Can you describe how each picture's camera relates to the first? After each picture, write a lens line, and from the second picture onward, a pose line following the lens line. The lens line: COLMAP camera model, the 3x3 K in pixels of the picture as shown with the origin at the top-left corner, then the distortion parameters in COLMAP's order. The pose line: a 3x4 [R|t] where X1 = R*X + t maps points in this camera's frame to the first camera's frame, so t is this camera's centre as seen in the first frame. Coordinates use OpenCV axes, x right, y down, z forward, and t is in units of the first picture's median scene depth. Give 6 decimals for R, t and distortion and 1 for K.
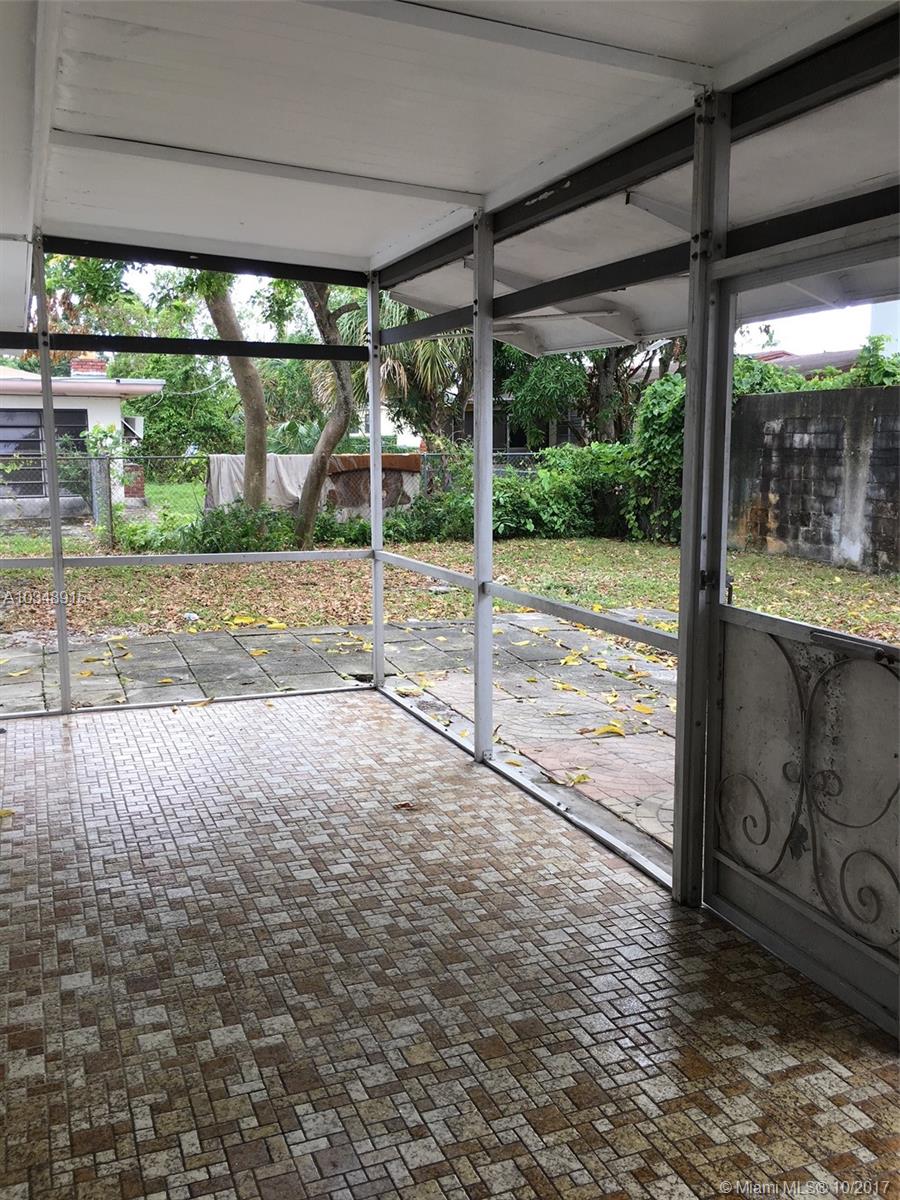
lens RADIAL K [[1029.9, 0, 450.8], [0, 1029.9, 598.0], [0, 0, 1]] dist [-0.012317, 0.013913]
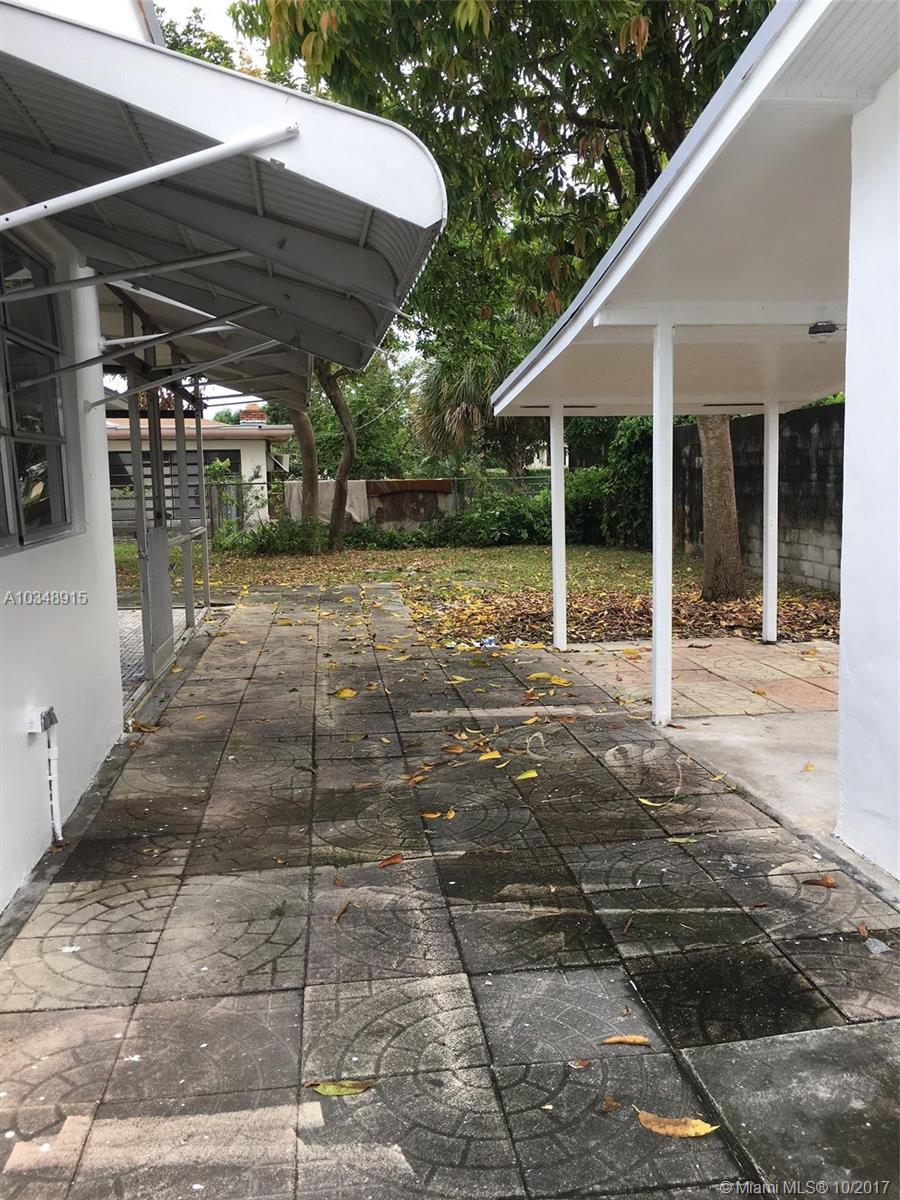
lens RADIAL K [[1029.9, 0, 450.8], [0, 1029.9, 601.3], [0, 0, 1]] dist [-0.012317, 0.013913]
pose [[0.963840, 0.015180, -0.266048, 0.324142], [-0.022954, 0.999395, -0.026134, 0.045204], [0.265491, 0.031296, 0.963605, -0.222069]]
